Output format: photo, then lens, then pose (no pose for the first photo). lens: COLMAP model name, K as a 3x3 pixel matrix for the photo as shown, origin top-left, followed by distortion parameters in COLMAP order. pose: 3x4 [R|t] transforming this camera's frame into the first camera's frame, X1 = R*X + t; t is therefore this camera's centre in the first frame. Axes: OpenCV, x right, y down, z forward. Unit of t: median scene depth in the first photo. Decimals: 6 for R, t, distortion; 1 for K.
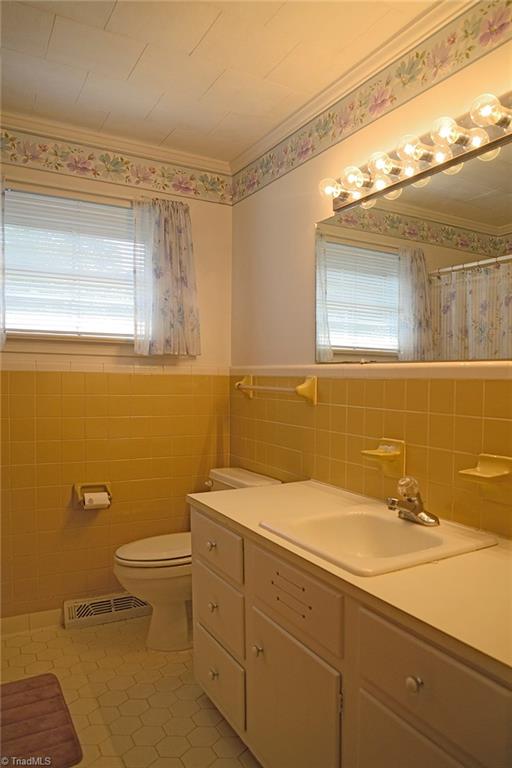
lens RADIAL K [[540.5, 0, 256.0], [0, 540.5, 384.0], [0, 0, 1]] dist [-0.040010, 0.010799]
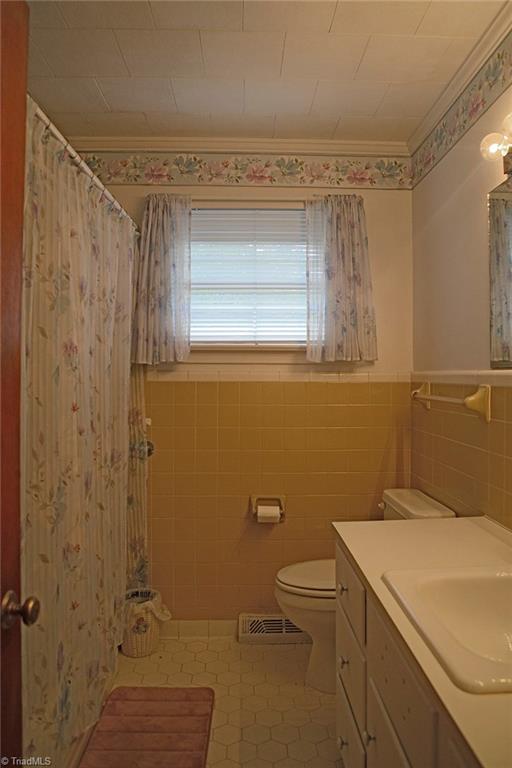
lens RADIAL K [[544.8, 0, 257.3], [0, 544.8, 372.1], [0, 0, 1]] dist [-0.062809, 0.047574]
pose [[0.897120, -0.024998, -0.441079, 0.116100], [0.014756, 0.999536, -0.026635, -0.012761], [0.441540, 0.017386, 0.897073, 0.104759]]
